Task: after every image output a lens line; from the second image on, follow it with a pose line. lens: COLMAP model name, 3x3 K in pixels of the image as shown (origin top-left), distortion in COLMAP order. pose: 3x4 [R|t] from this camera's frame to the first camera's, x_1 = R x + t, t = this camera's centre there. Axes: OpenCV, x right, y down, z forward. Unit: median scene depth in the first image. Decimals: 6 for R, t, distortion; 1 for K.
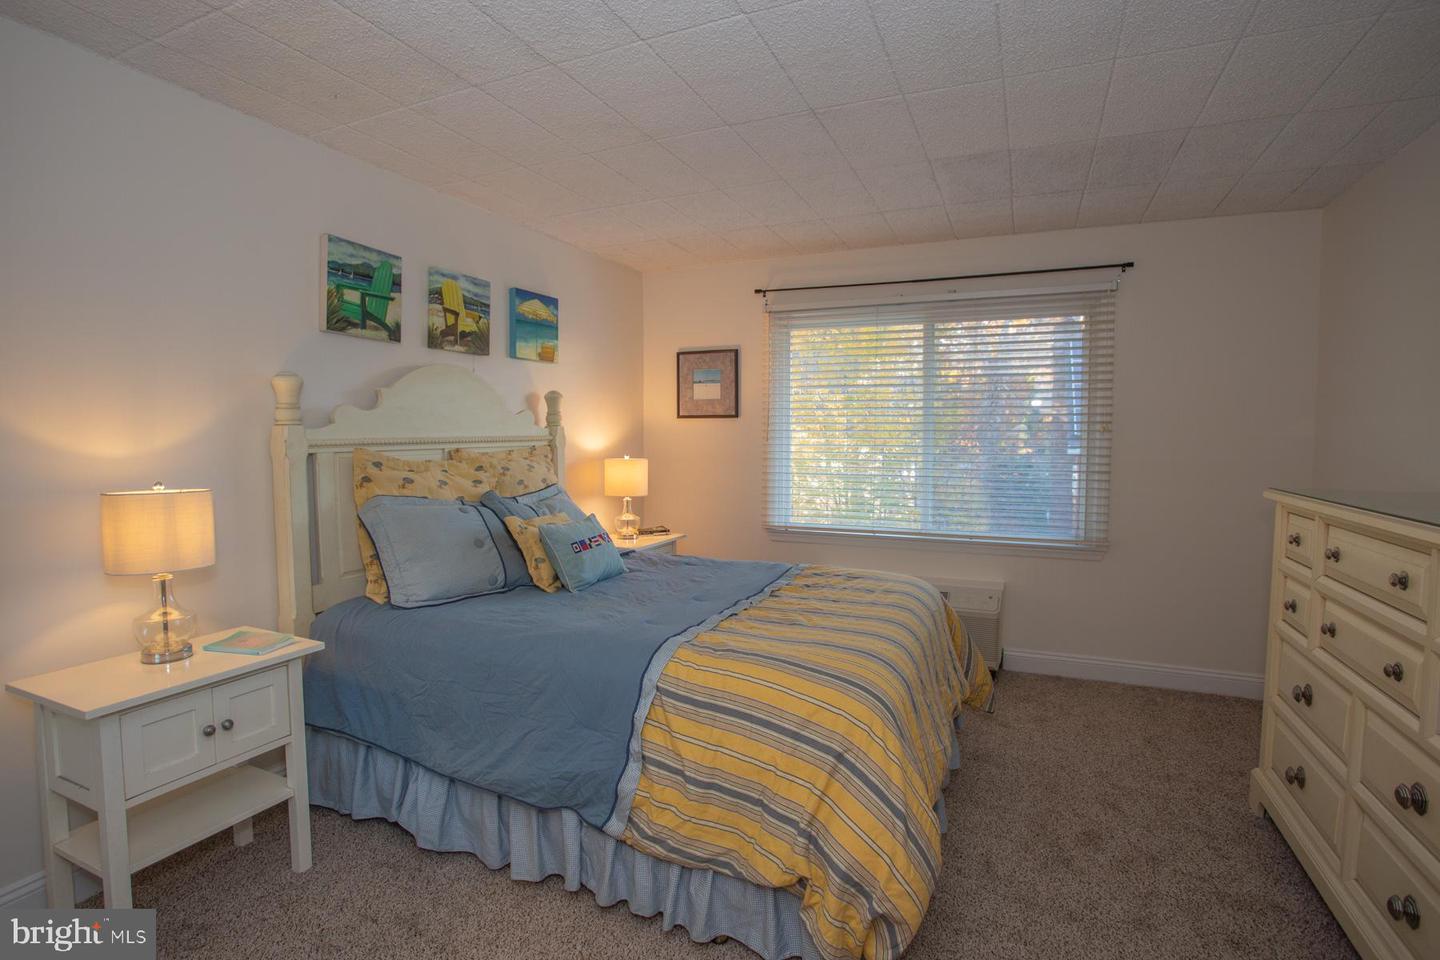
lens RADIAL K [[721.0, 0, 720.0], [0, 721.0, 480.0], [0, 0, 1]] dist [-0.059220, 0.030814]
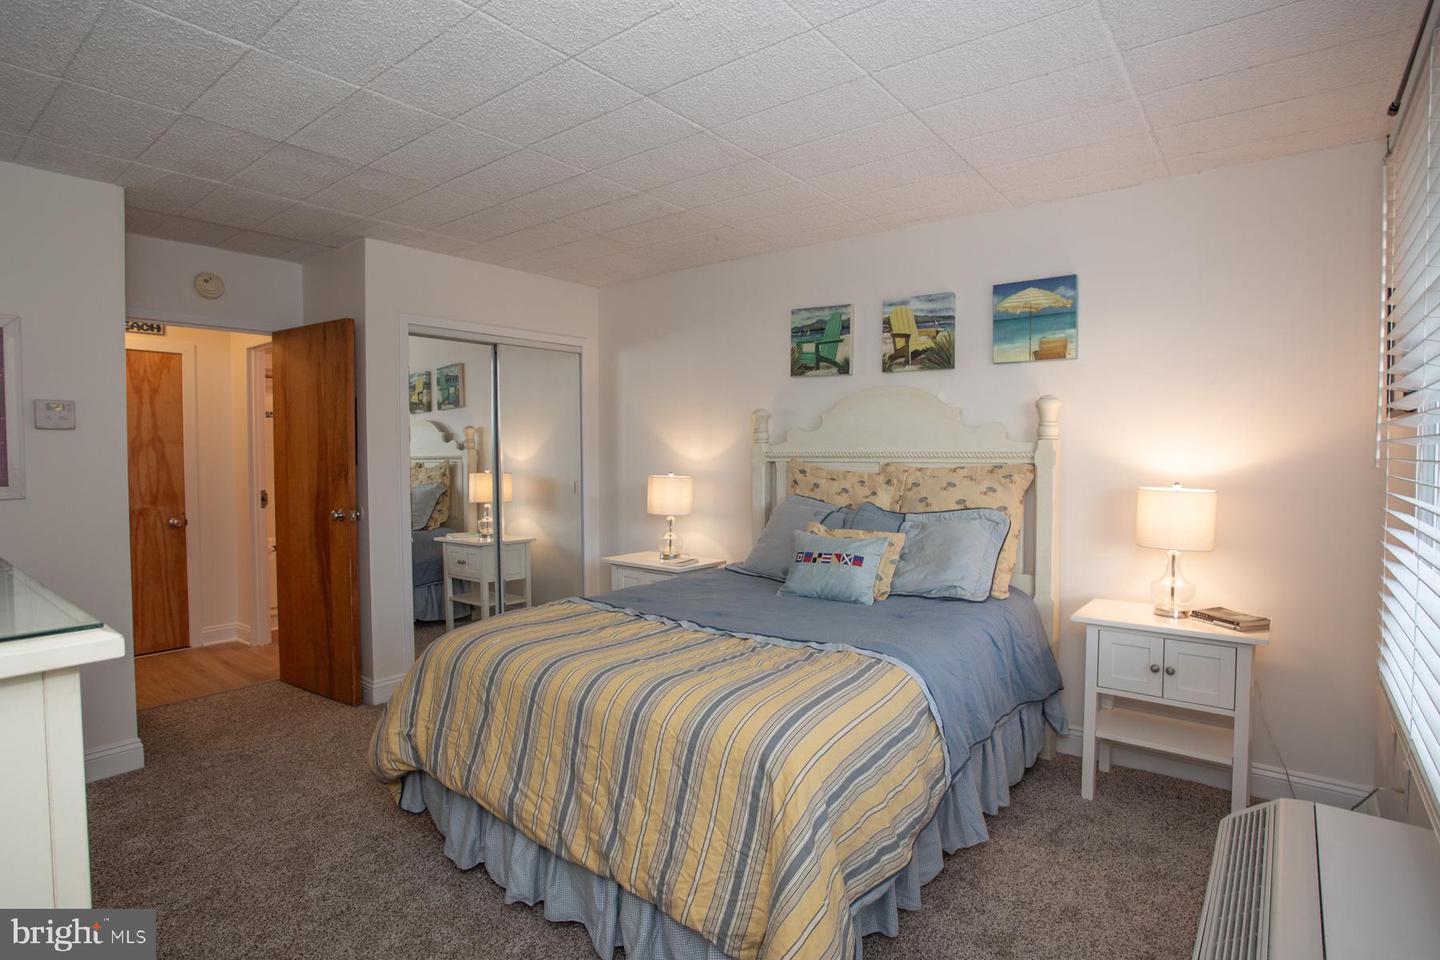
lens RADIAL K [[721.0, 0, 720.0], [0, 721.0, 480.0], [0, 0, 1]] dist [-0.059220, 0.030814]
pose [[-0.233595, 0.035572, -0.971683, 0.802570], [-0.067193, 0.996351, 0.052629, -0.061909], [0.970010, 0.077584, -0.230352, 1.078755]]
